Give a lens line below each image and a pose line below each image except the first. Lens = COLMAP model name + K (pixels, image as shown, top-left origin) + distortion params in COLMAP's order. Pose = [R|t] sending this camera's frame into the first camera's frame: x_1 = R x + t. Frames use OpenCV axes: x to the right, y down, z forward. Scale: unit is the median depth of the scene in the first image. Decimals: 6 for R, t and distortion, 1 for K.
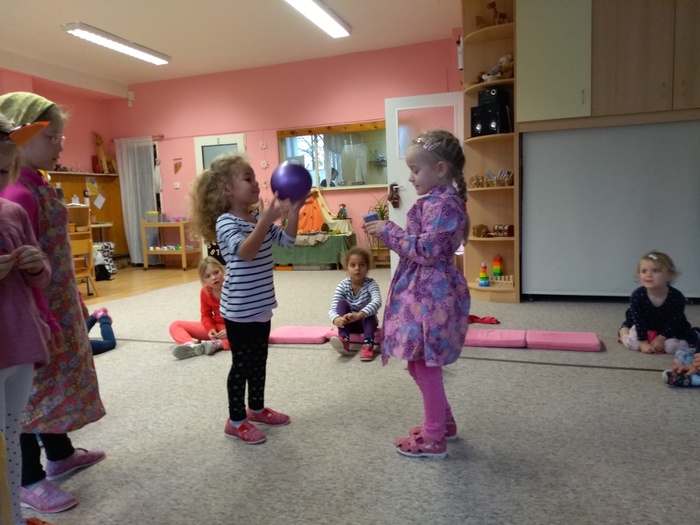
lens RADIAL K [[533.6, 0, 351.9], [0, 533.6, 265.4], [0, 0, 1]] dist [0.081499, -0.158318]
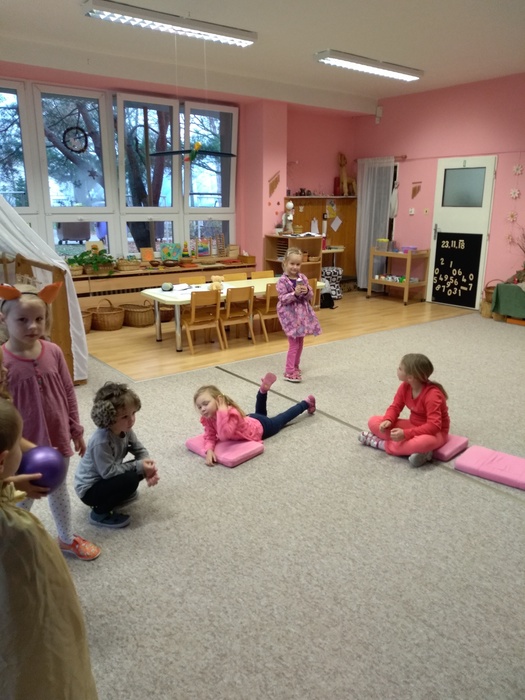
lens RADIAL K [[535.0, 0, 262.5], [0, 535.0, 350.0], [0, 0, 1]] dist [0.006814, -0.007487]
pose [[0.827108, 0.188863, -0.529361, 0.000195], [-0.093412, 0.974945, 0.201883, -0.114671], [0.554226, -0.117531, 0.824027, 0.082596]]
